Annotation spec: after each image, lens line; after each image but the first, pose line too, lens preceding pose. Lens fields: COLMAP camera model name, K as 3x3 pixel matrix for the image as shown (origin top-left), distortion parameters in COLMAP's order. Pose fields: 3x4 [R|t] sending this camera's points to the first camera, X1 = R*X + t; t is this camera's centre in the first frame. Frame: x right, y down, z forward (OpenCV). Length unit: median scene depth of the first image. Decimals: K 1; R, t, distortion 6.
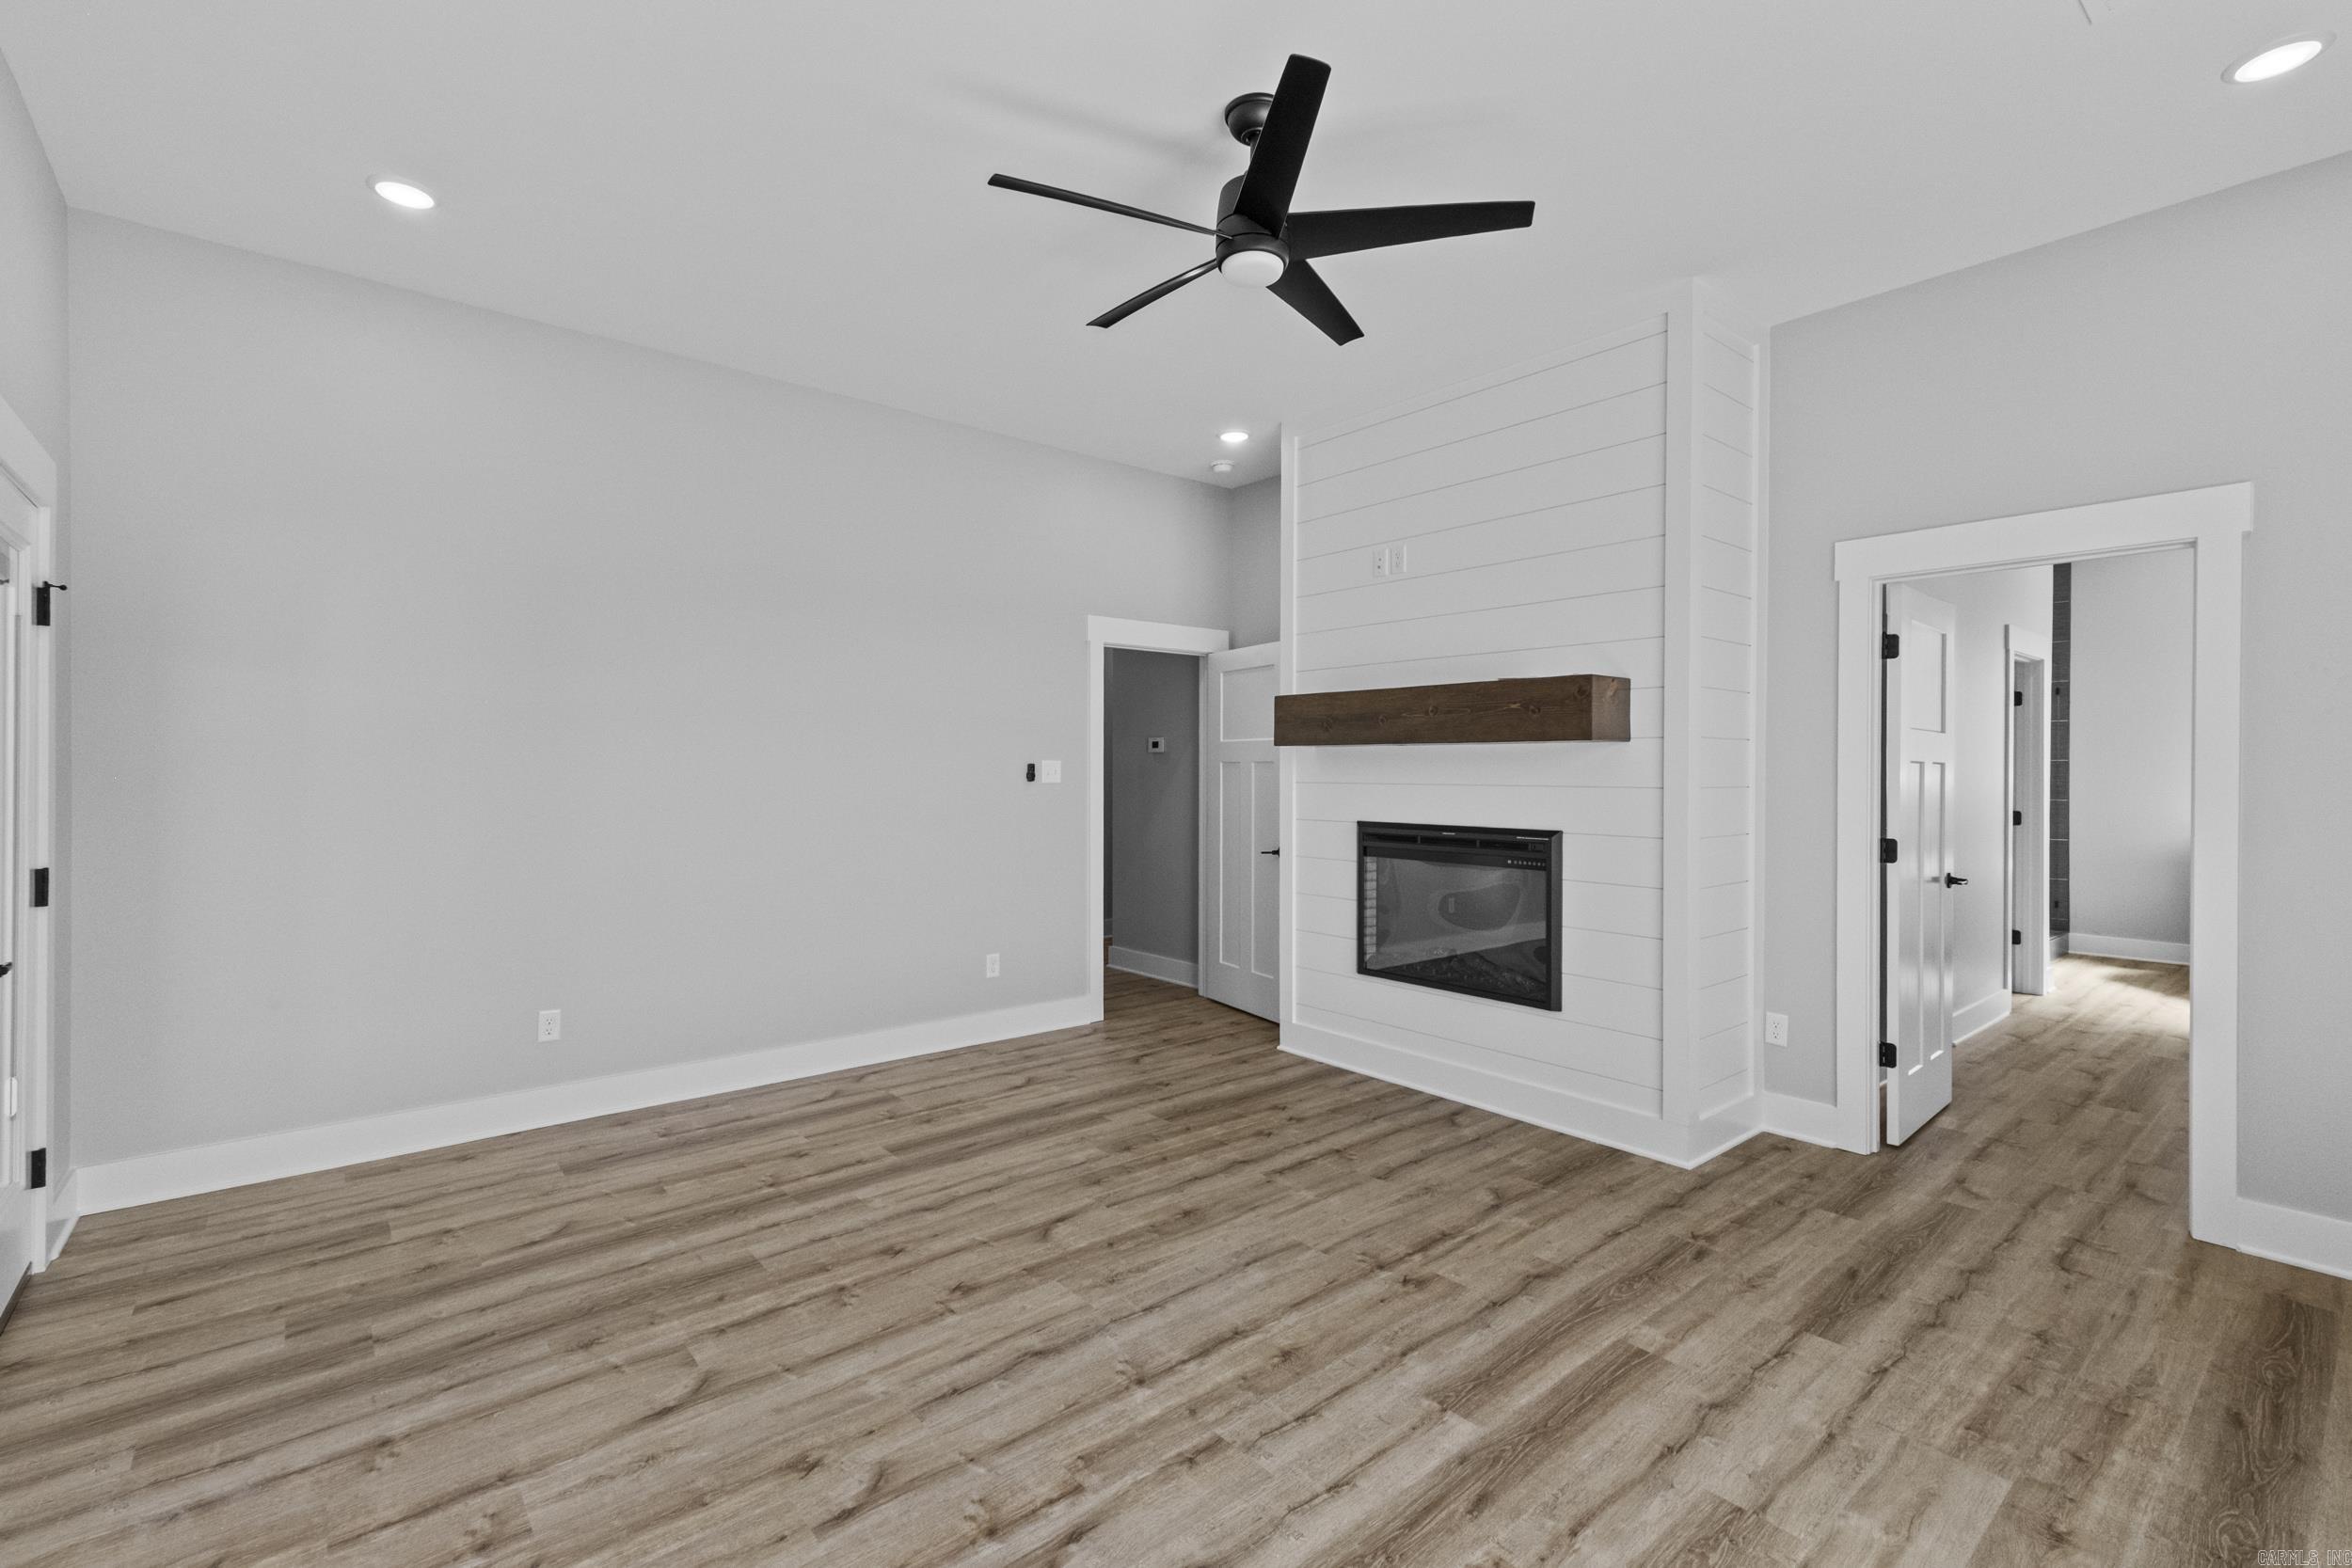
lens RADIAL K [[1000.7, 0, 1161.9], [0, 1000.7, 779.3], [0, 0, 1]] dist [0.012361, -0.000354]
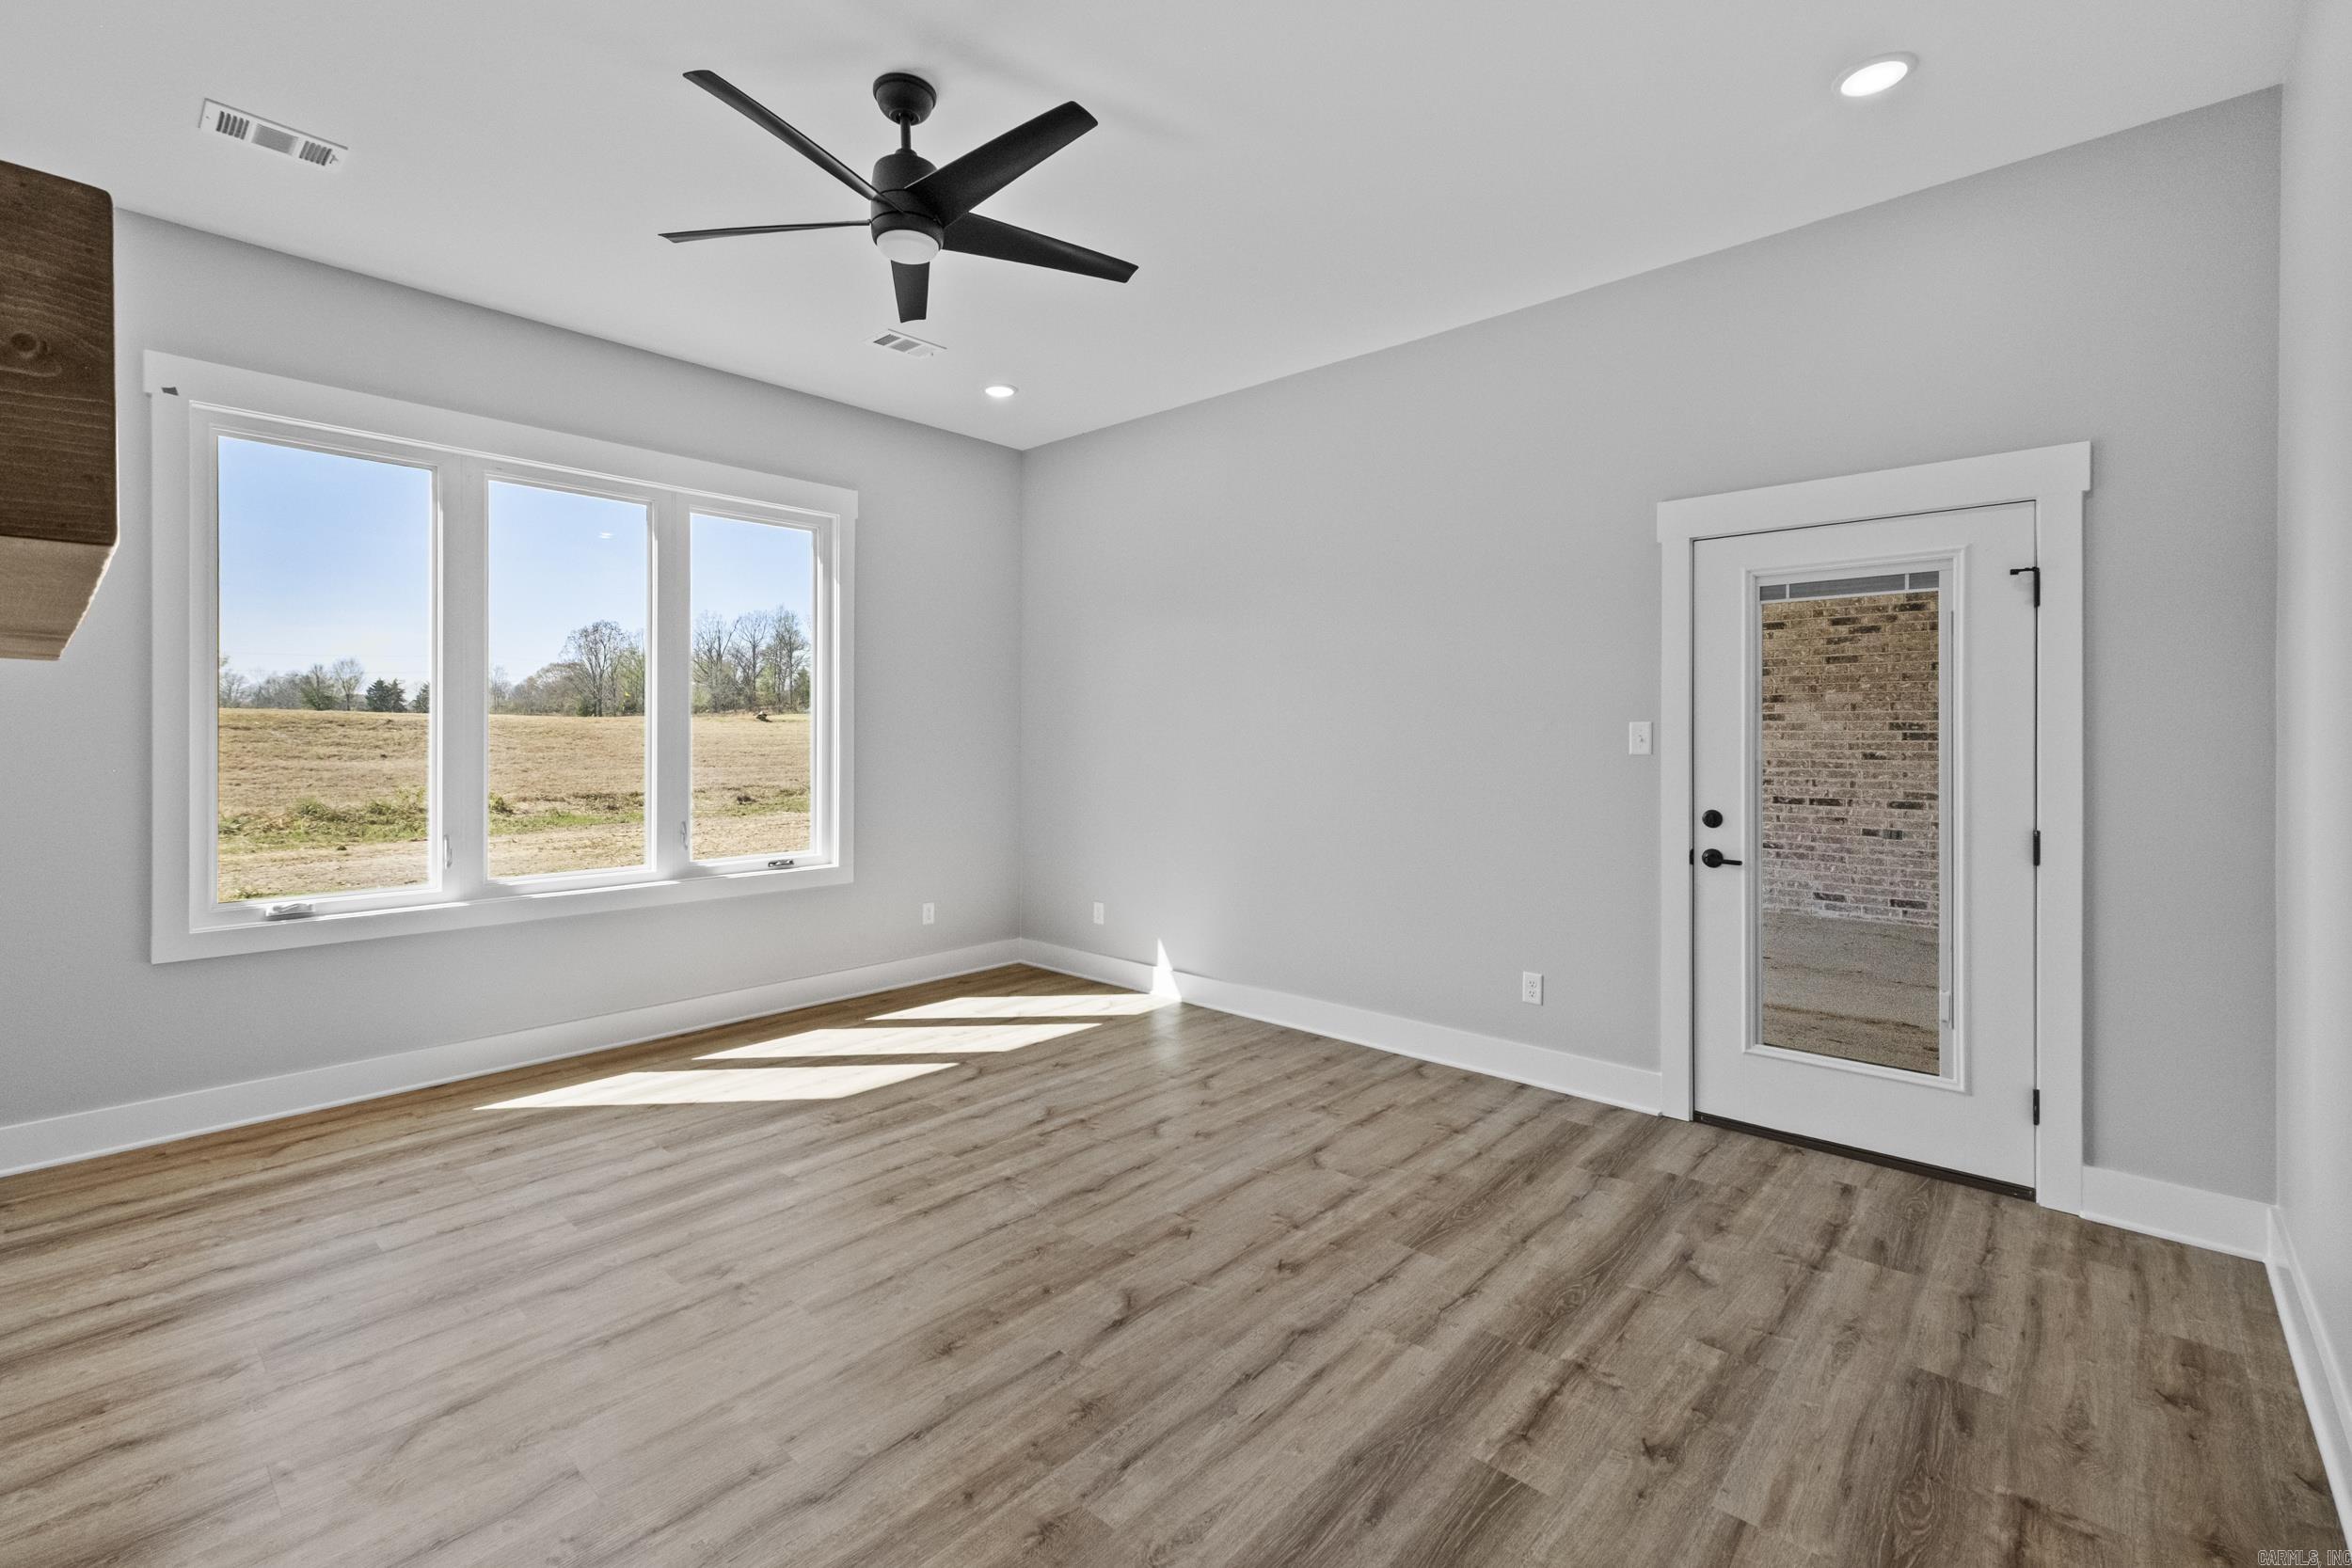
lens RADIAL K [[1012.8, 0, 1169.3], [0, 1012.8, 737.5], [0, 0, 1]] dist [0.019249, 0.000017]
pose [[-0.988829, -0.004920, -0.148973, -0.025541], [-0.006399, 0.999935, 0.009452, -0.017060], [0.148917, 0.010300, -0.988796, 2.086597]]
